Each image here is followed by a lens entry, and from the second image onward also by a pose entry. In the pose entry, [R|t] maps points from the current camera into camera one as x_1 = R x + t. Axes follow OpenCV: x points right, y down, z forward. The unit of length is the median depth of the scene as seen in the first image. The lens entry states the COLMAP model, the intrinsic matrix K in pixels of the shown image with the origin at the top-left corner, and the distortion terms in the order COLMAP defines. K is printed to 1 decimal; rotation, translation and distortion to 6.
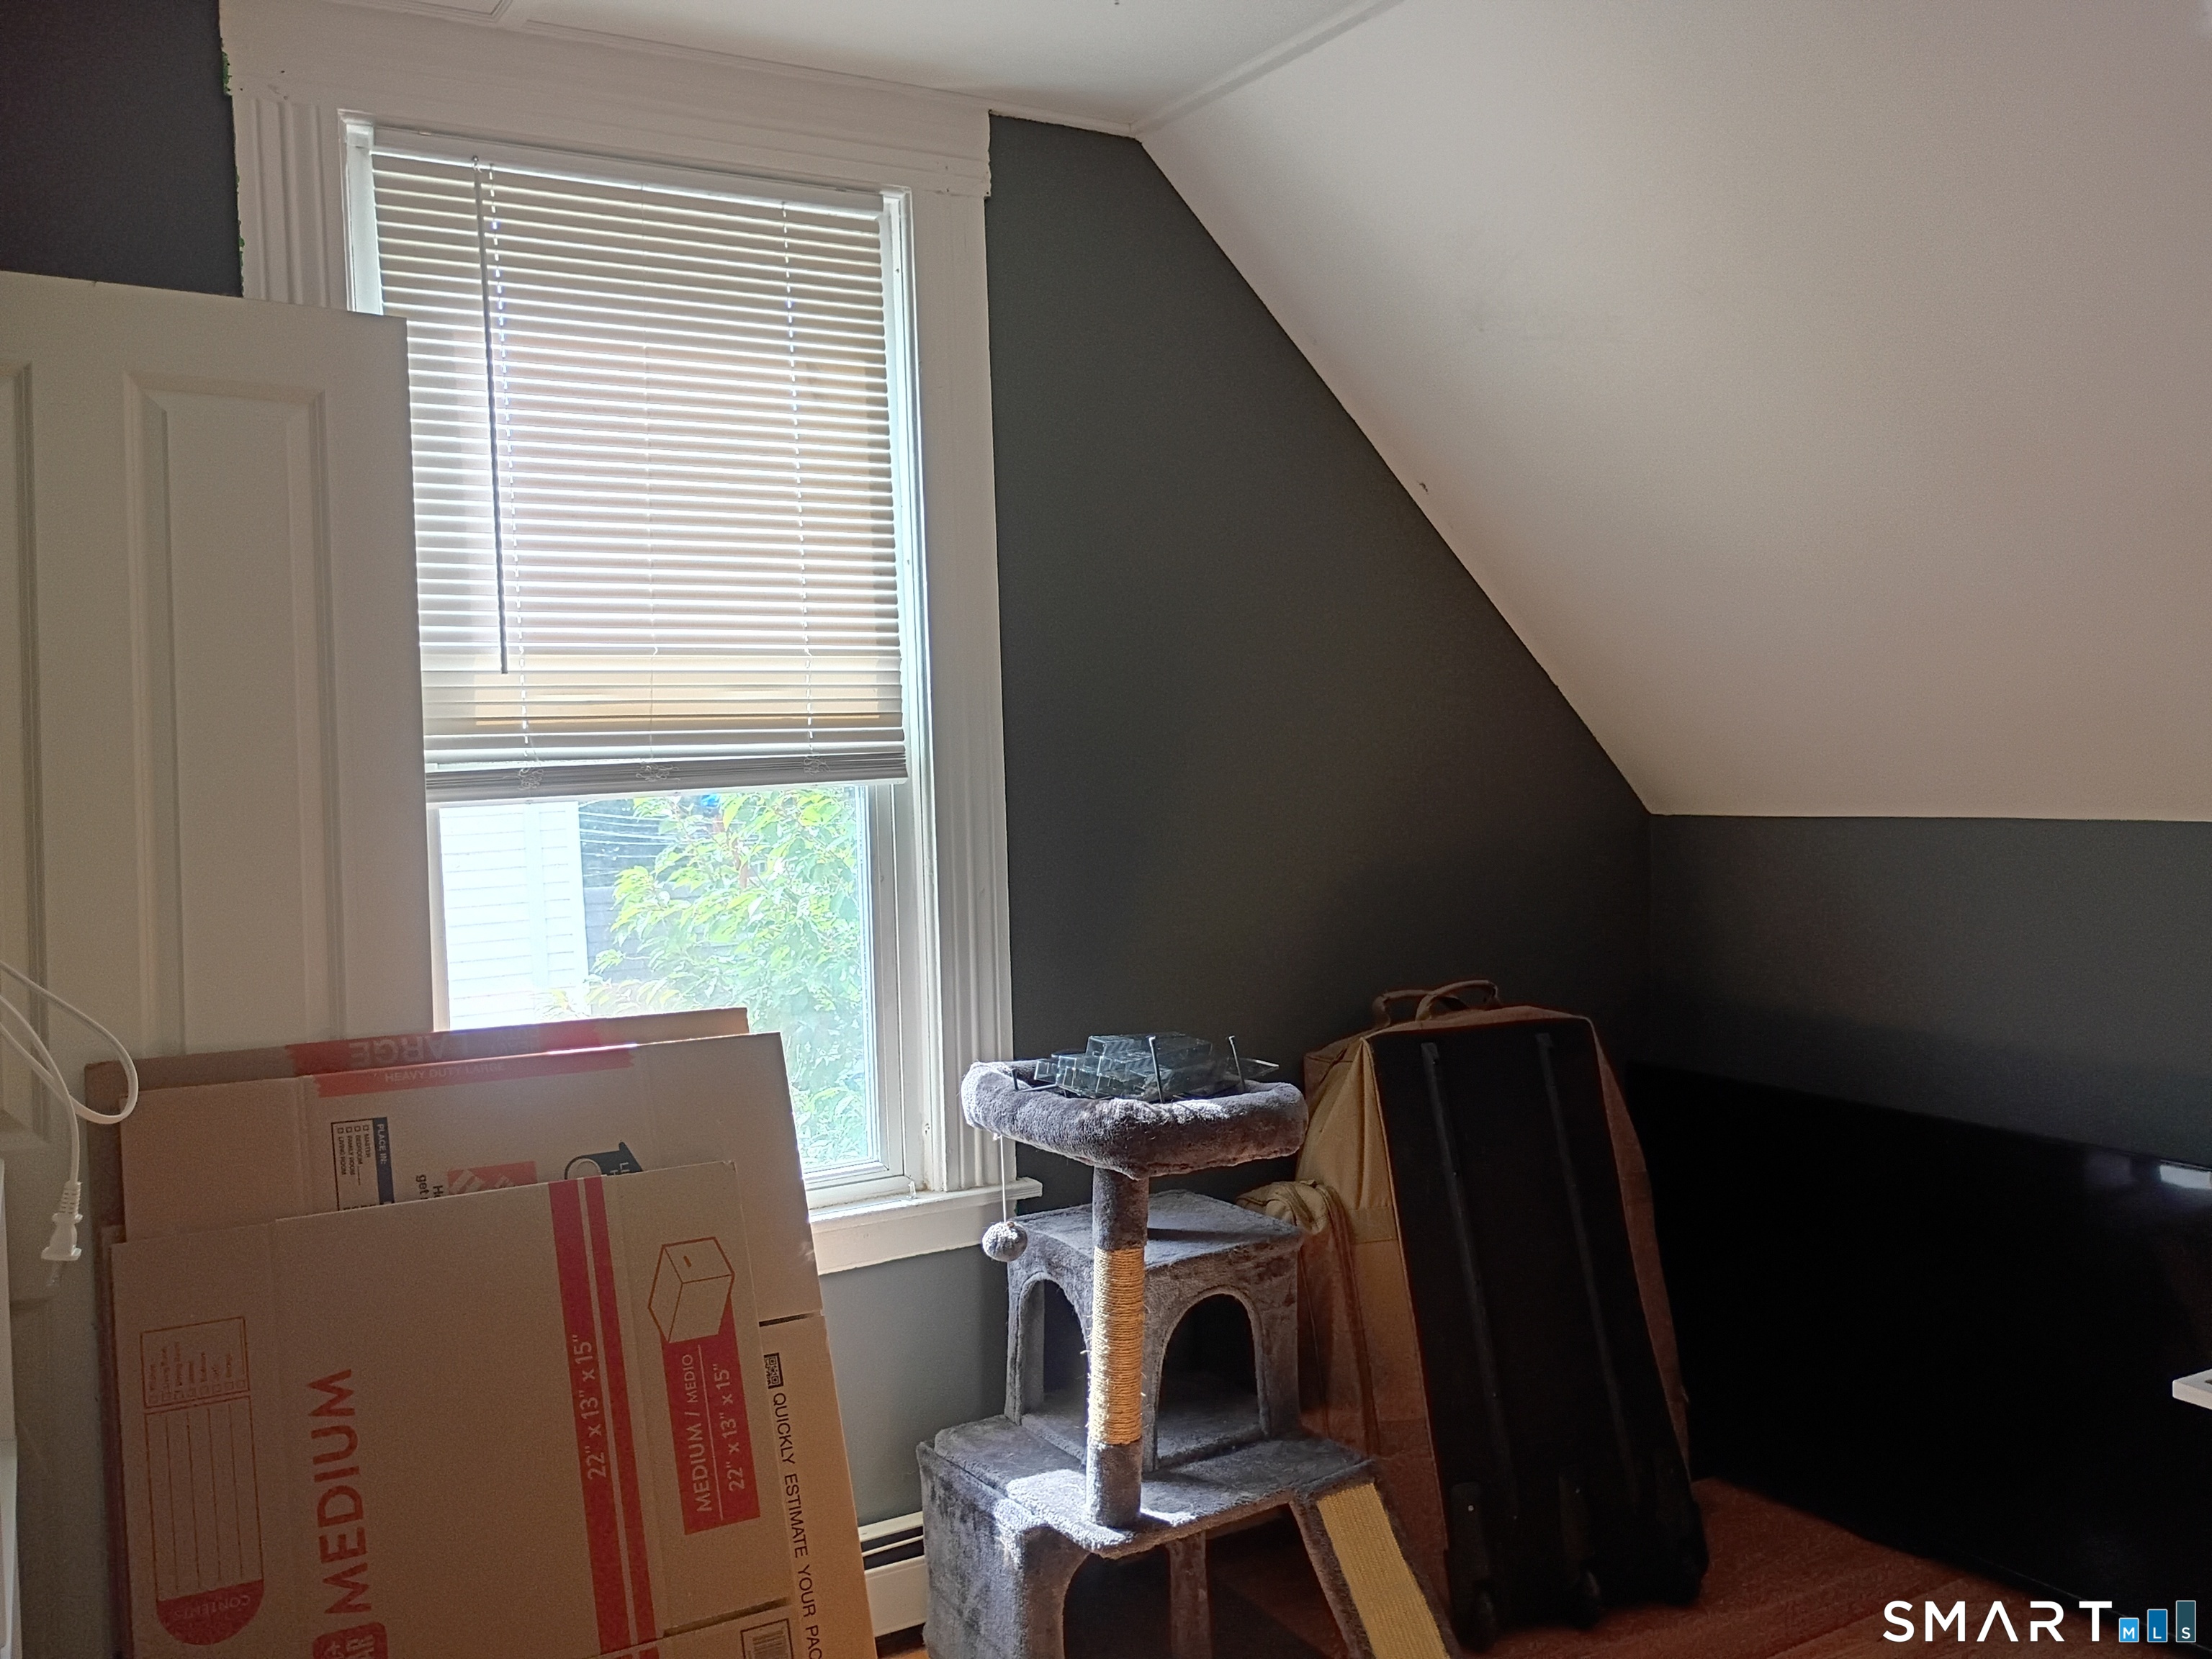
lens RADIAL K [[1843.4, 0, 1094.1], [0, 1843.4, 824.2], [0, 0, 1]] dist [0.062788, -0.088316]
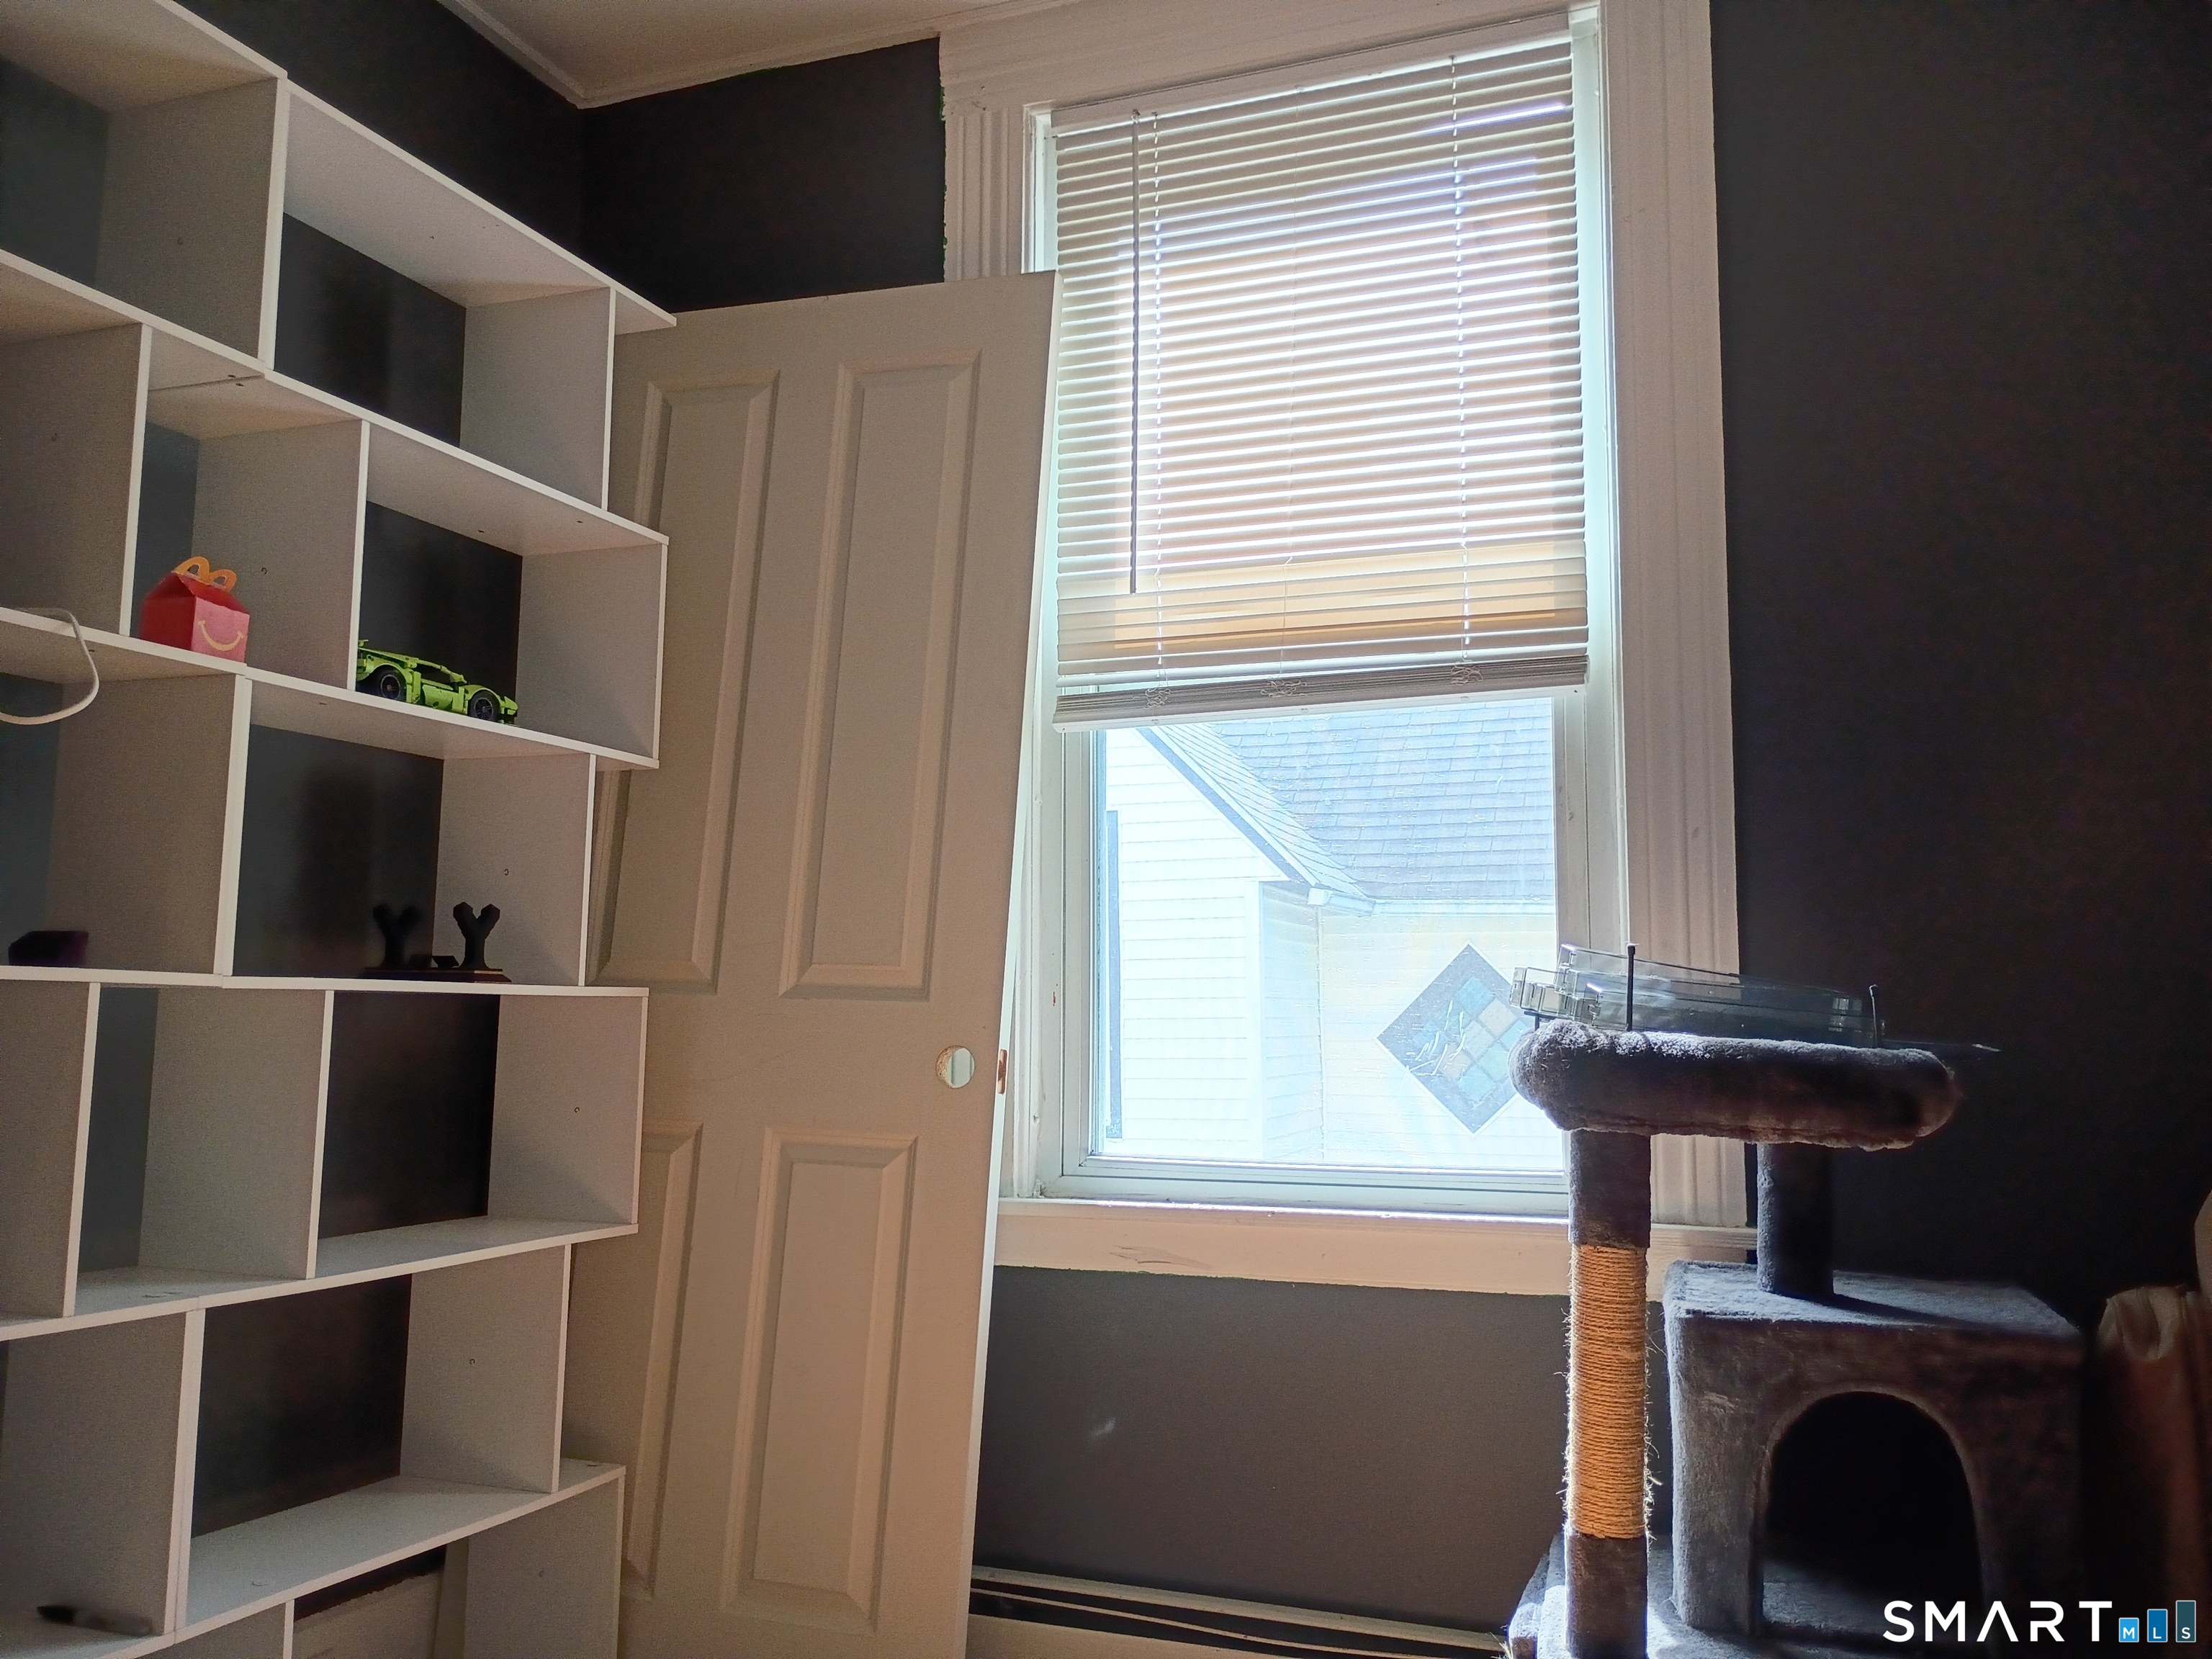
lens RADIAL K [[1843.4, 0, 1094.1], [0, 1843.4, 824.2], [0, 0, 1]] dist [0.062788, -0.088316]
pose [[0.623589, -0.052571, -0.779983, 0.404330], [-0.059962, 0.991581, -0.114771, 0.145368], [0.779449, 0.118340, 0.615187, 0.356393]]
